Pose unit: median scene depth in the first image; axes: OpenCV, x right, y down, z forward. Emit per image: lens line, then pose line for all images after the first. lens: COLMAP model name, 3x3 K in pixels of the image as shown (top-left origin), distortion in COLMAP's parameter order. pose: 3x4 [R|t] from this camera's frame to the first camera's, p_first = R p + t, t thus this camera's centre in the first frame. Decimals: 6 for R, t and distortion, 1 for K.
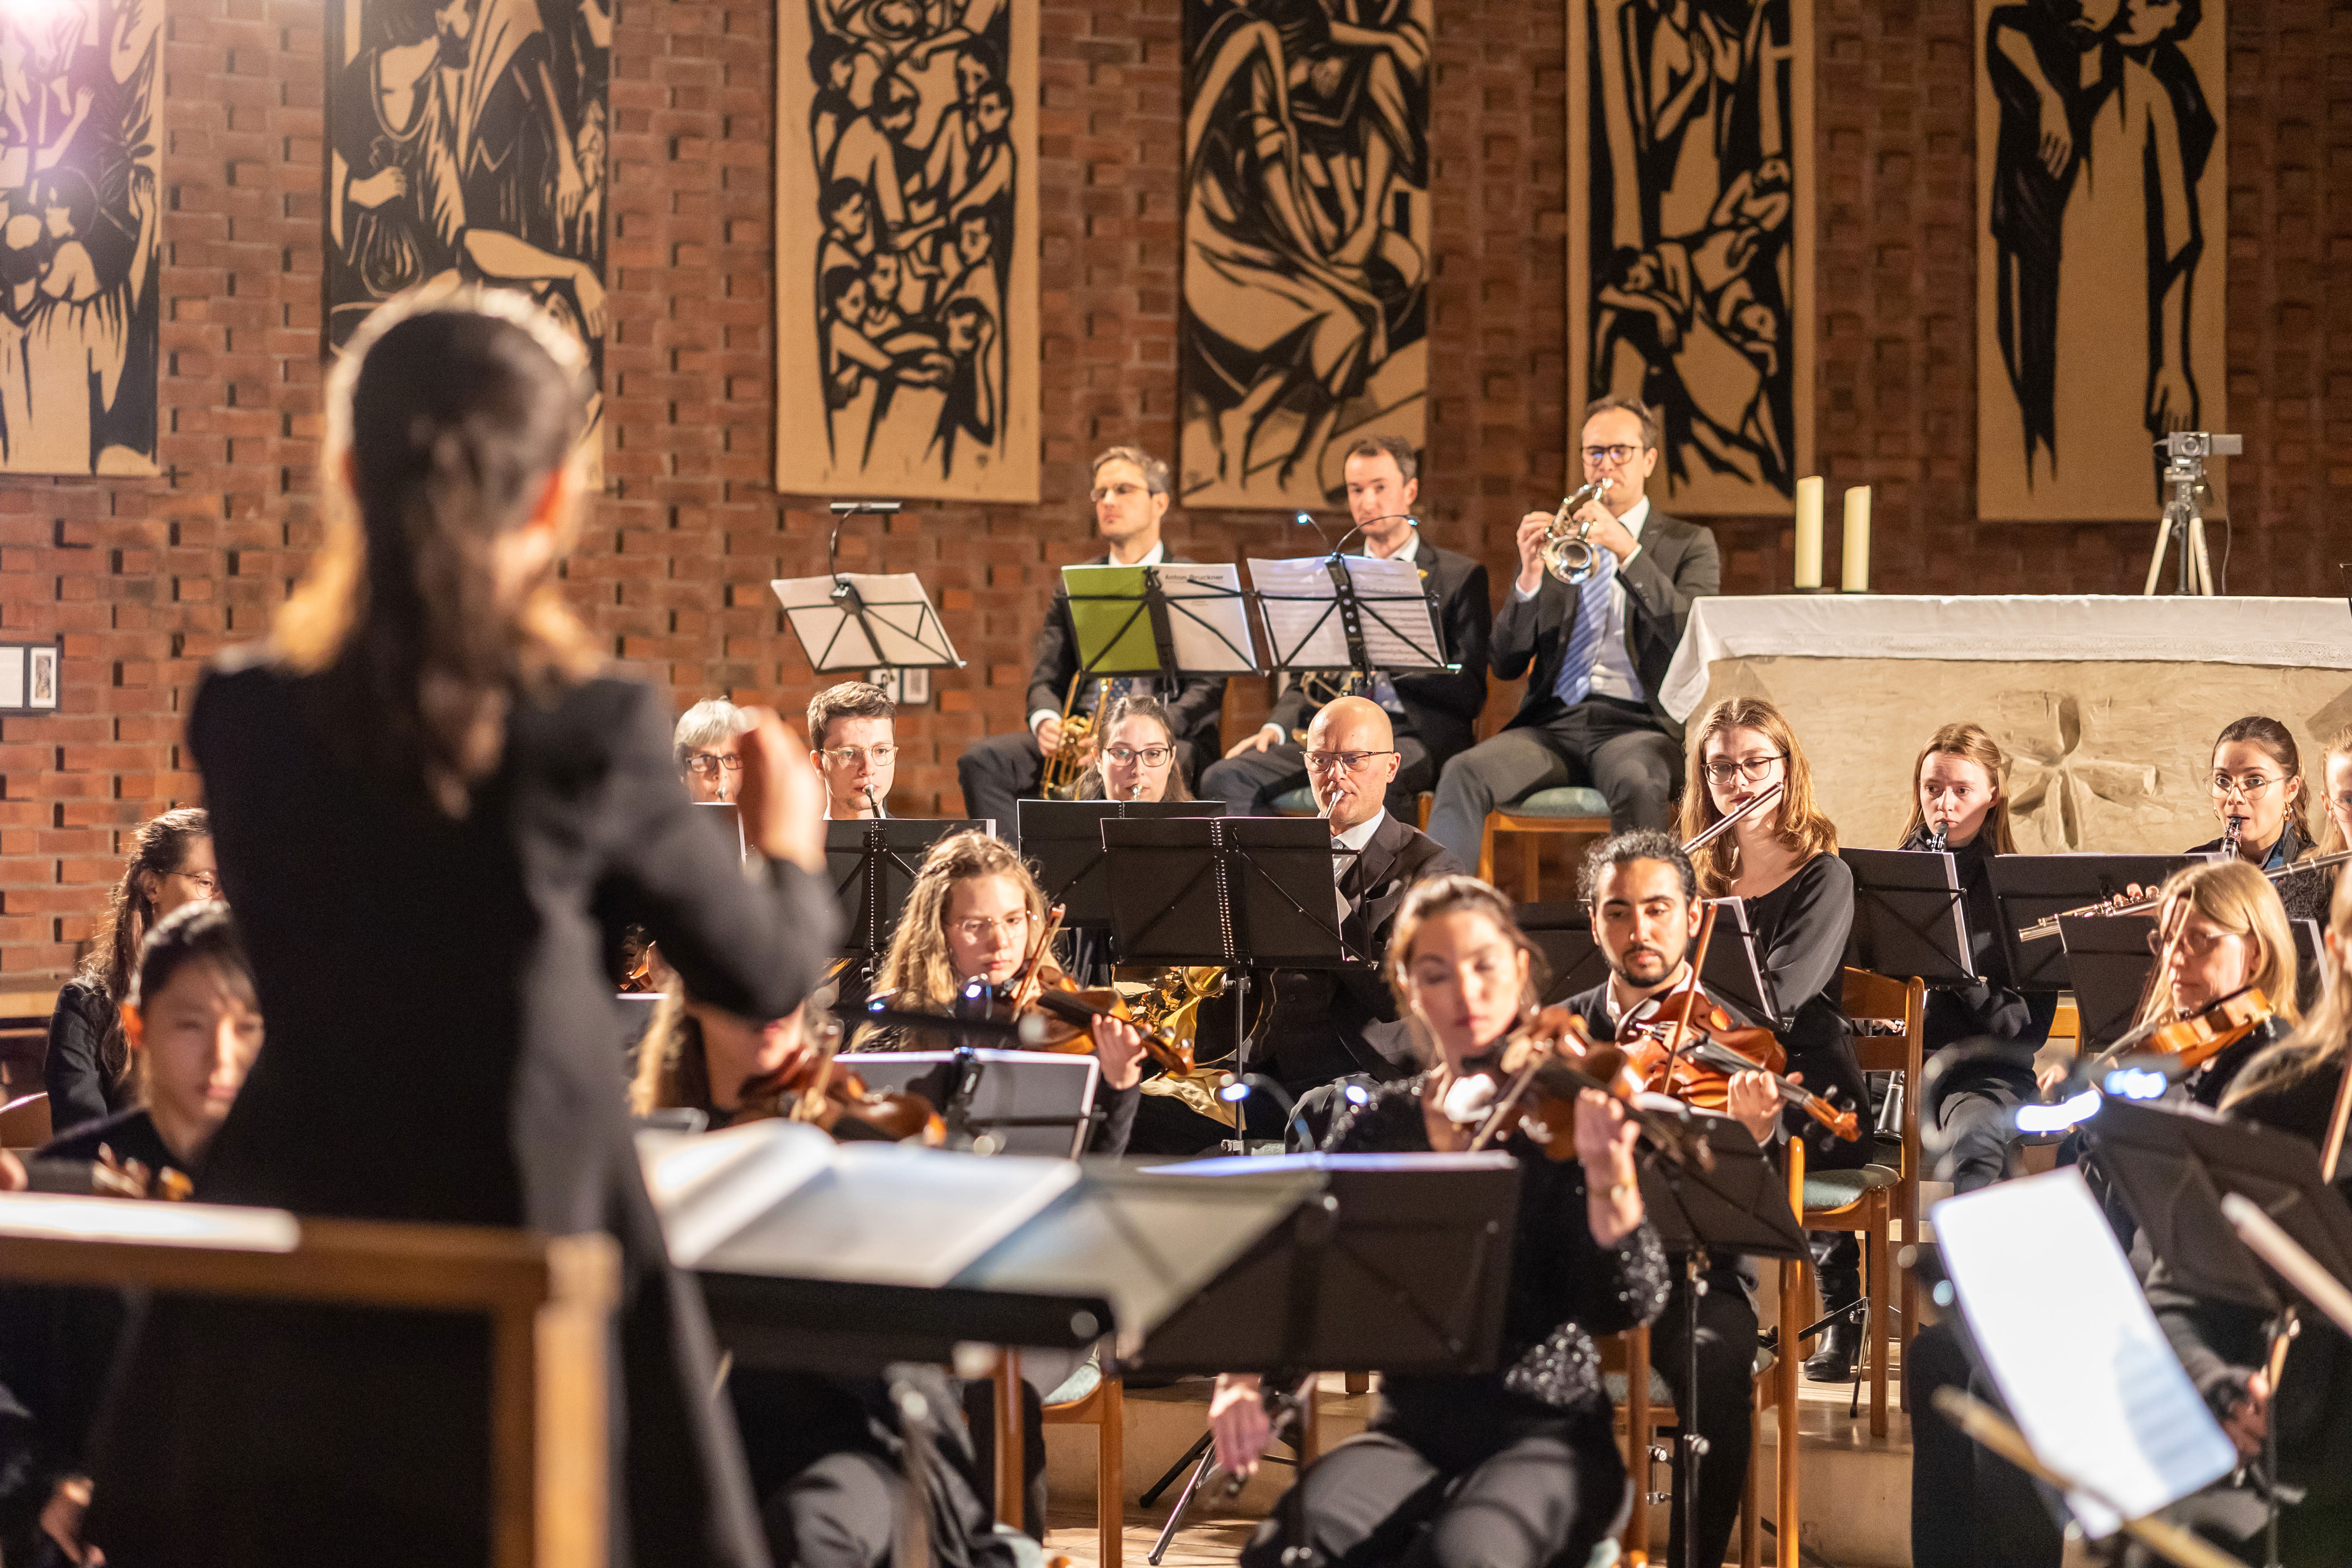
lens RADIAL K [[5554.1, 0, 1170.4], [0, 5554.1, 706.2], [0, 0, 1]] dist [0.056599, -0.501352]
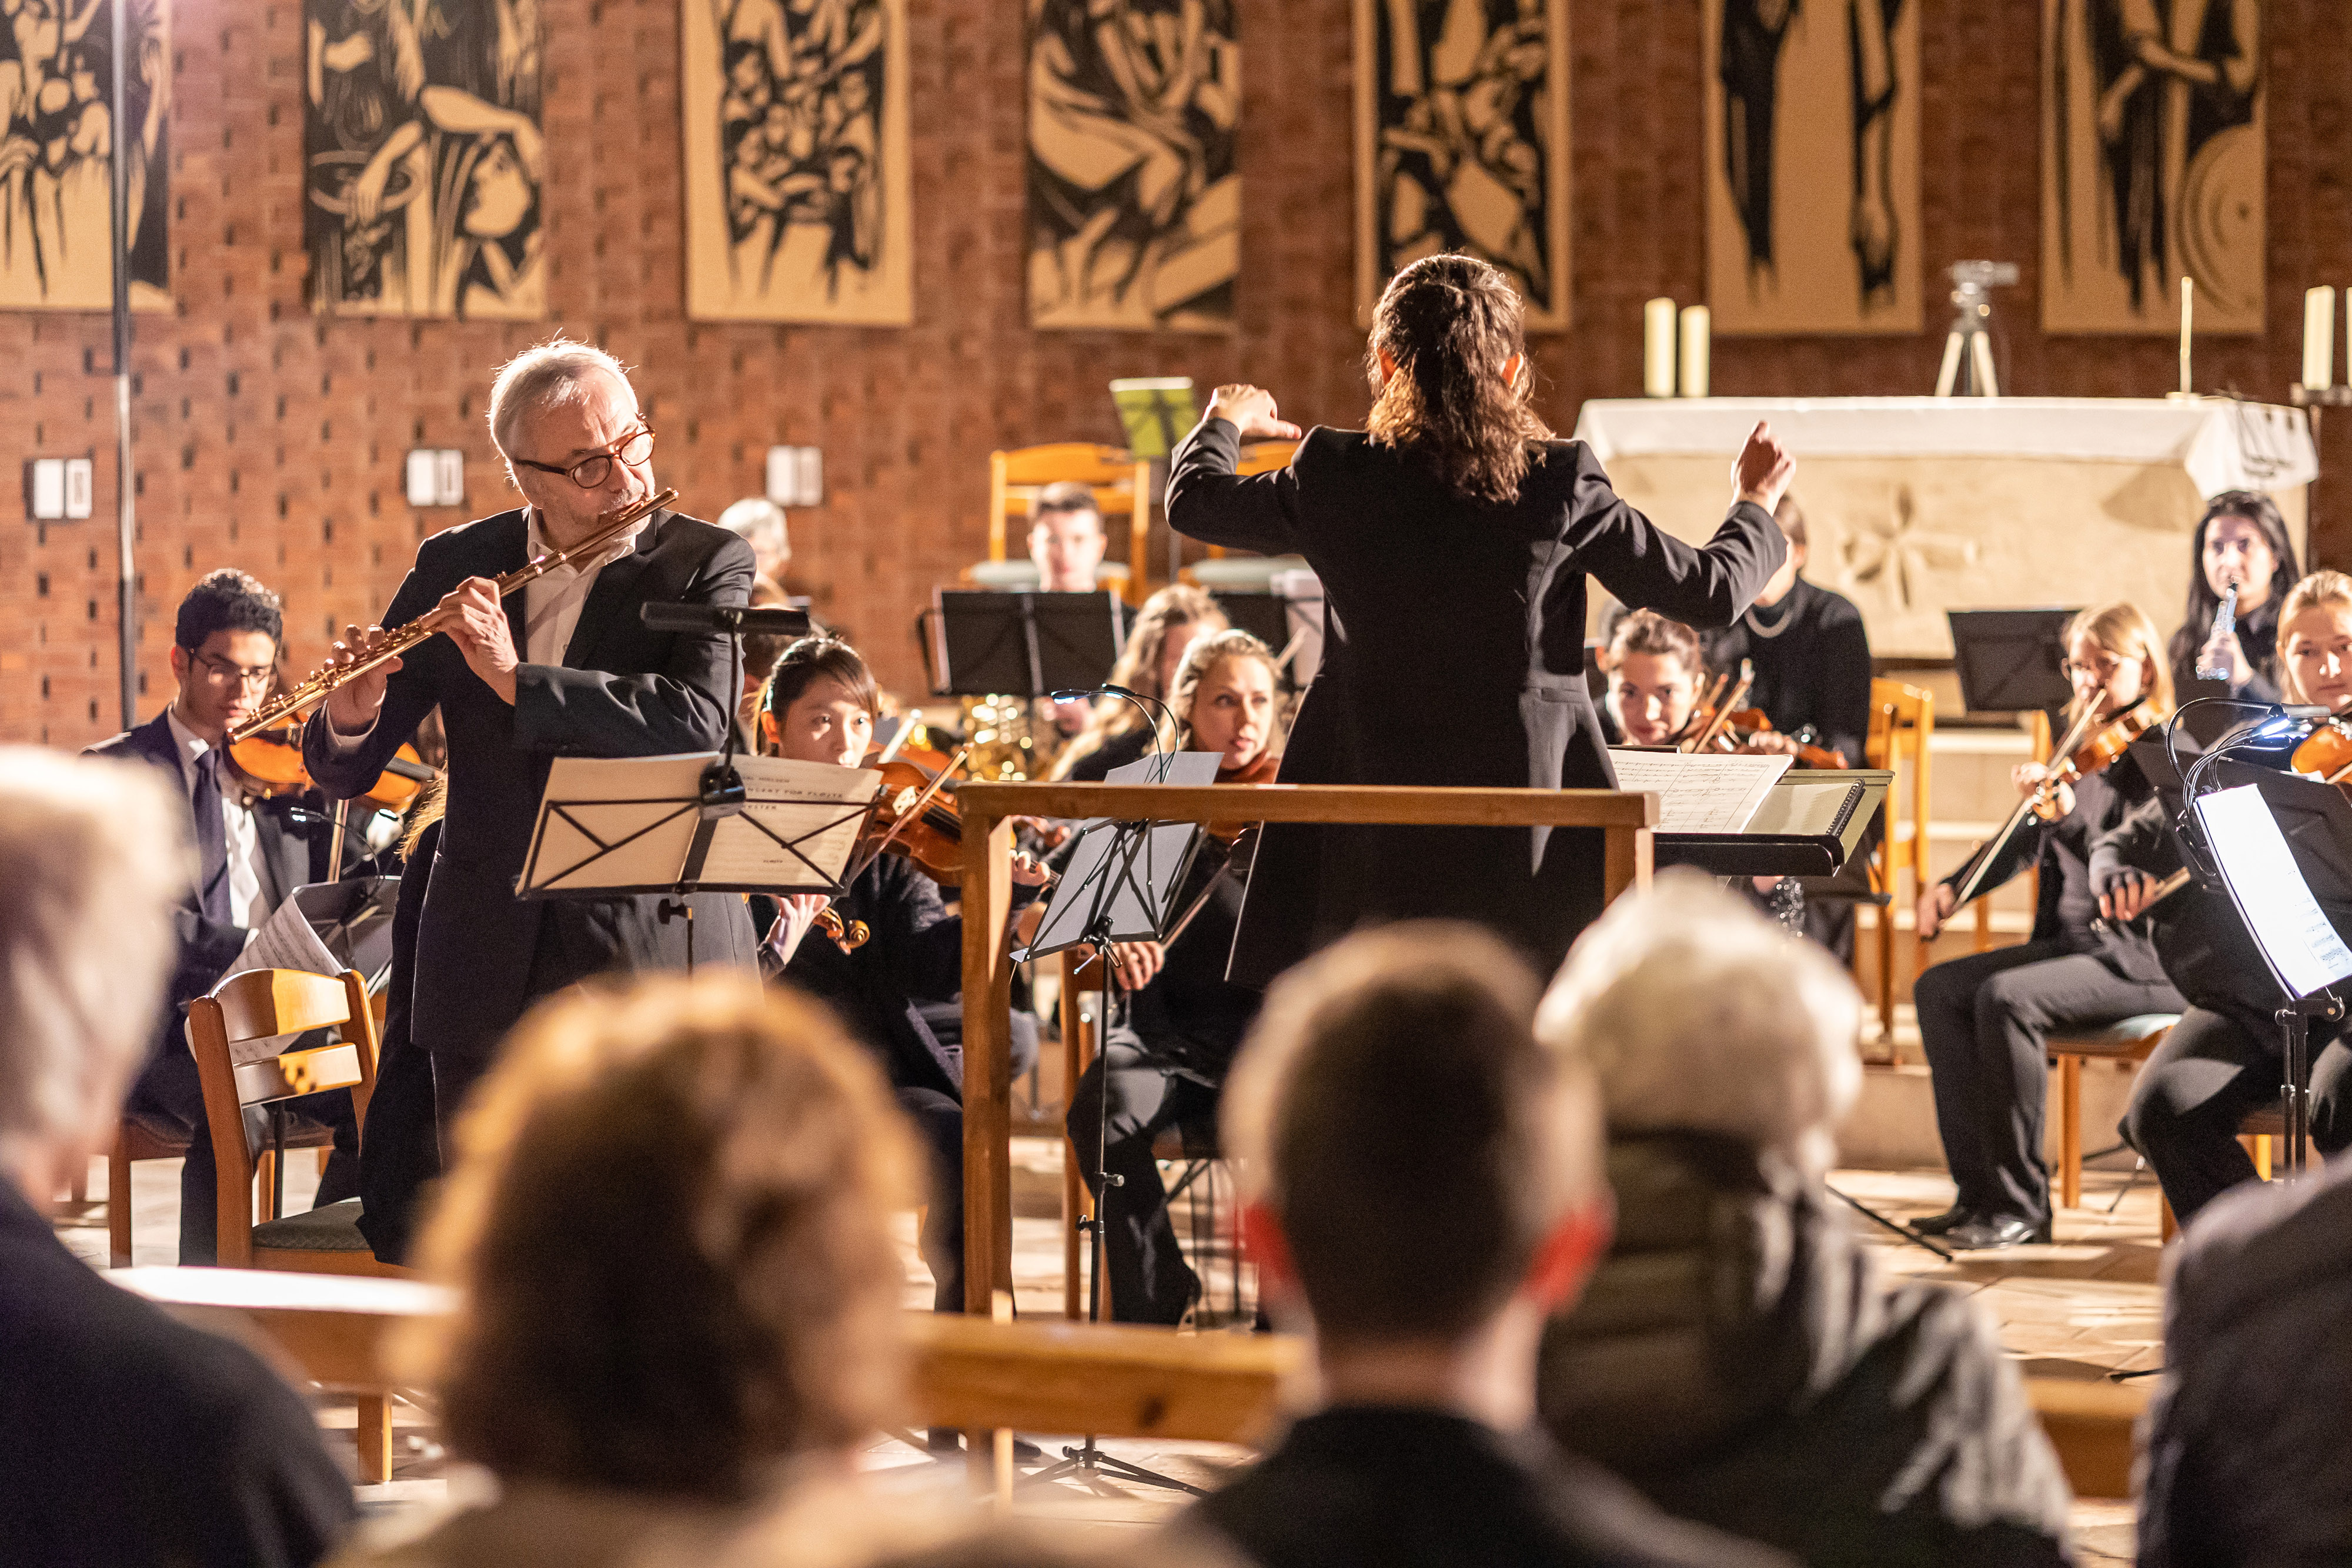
lens RADIAL K [[5748.0, 0, 1176.0], [0, 5748.0, 784.0], [0, 0, 1]] dist [-0.053431, -0.132308]
pose [[0.994941, -0.015800, 0.099208, -0.085274], [0.011062, 0.998780, 0.048125, 0.001083], [-0.099848, -0.046784, 0.993902, -0.168362]]
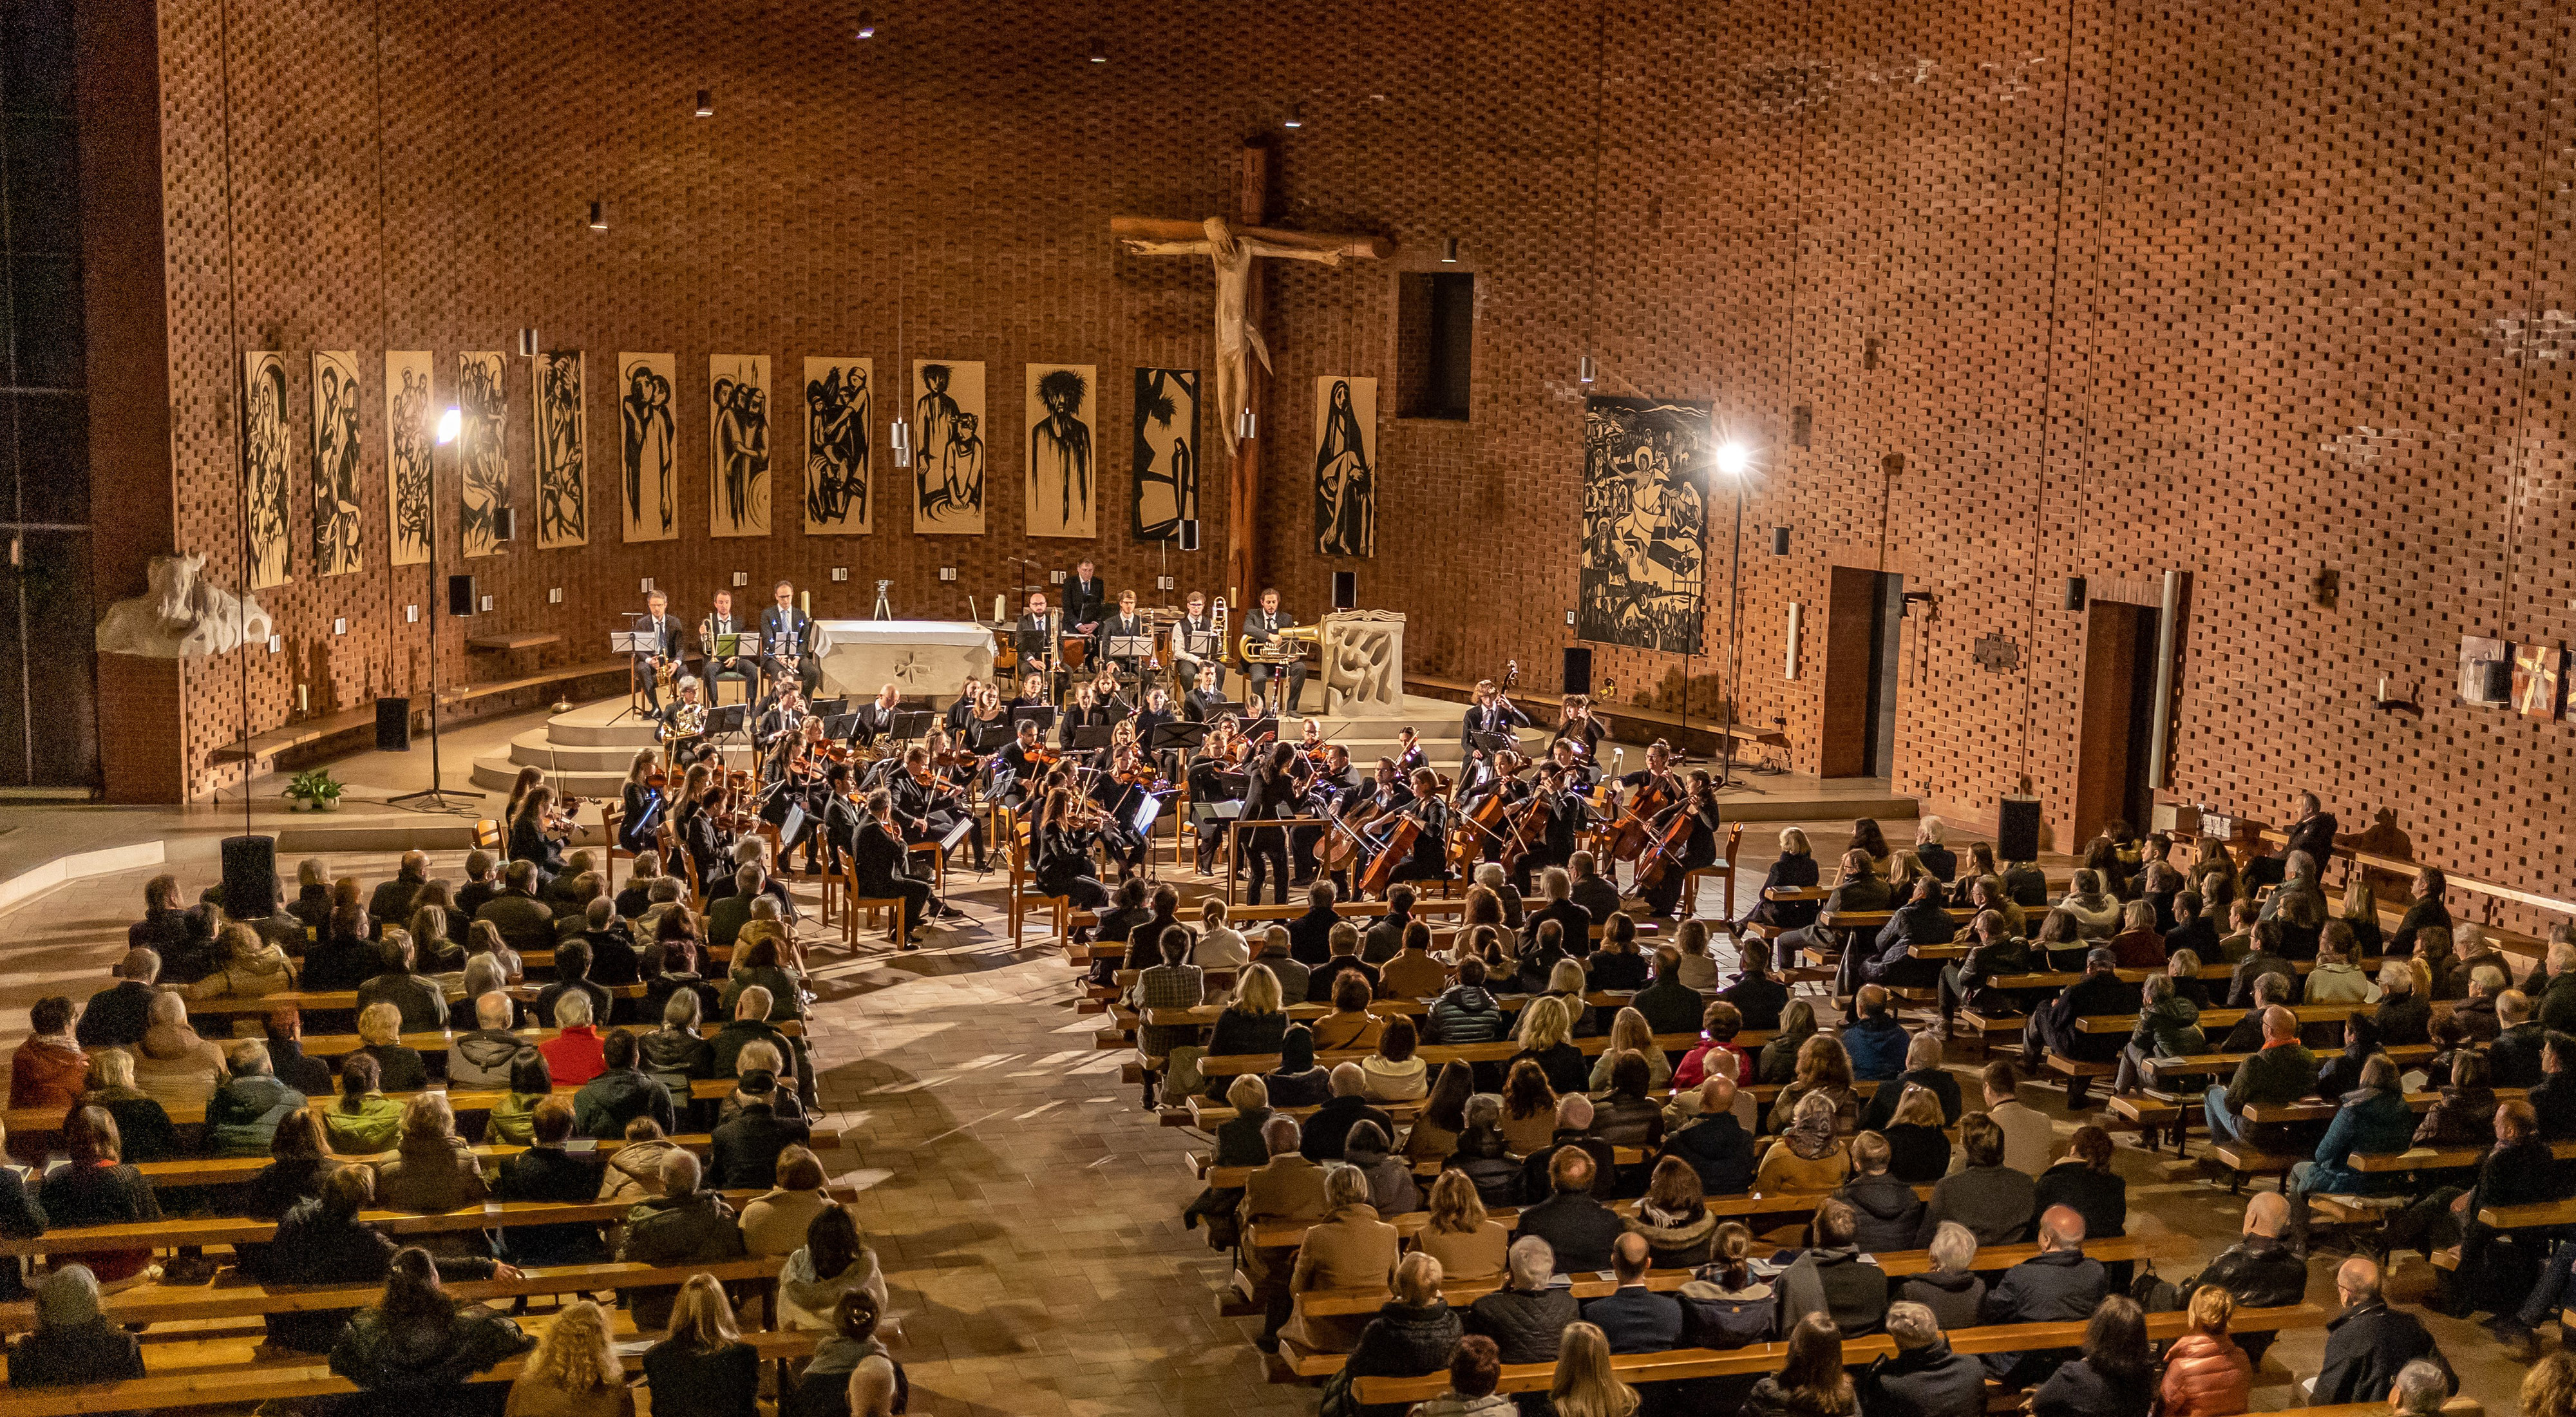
lens RADIAL K [[3059.4, 0, 1457.3], [0, 3059.4, 777.7], [0, 0, 1]] dist [0.102281, -0.244431]
pose [[0.683239, -0.092358, 0.724331, -0.975365], [-0.027073, 0.988083, 0.151526, -0.207614], [-0.729693, -0.123138, 0.672596, -0.762400]]
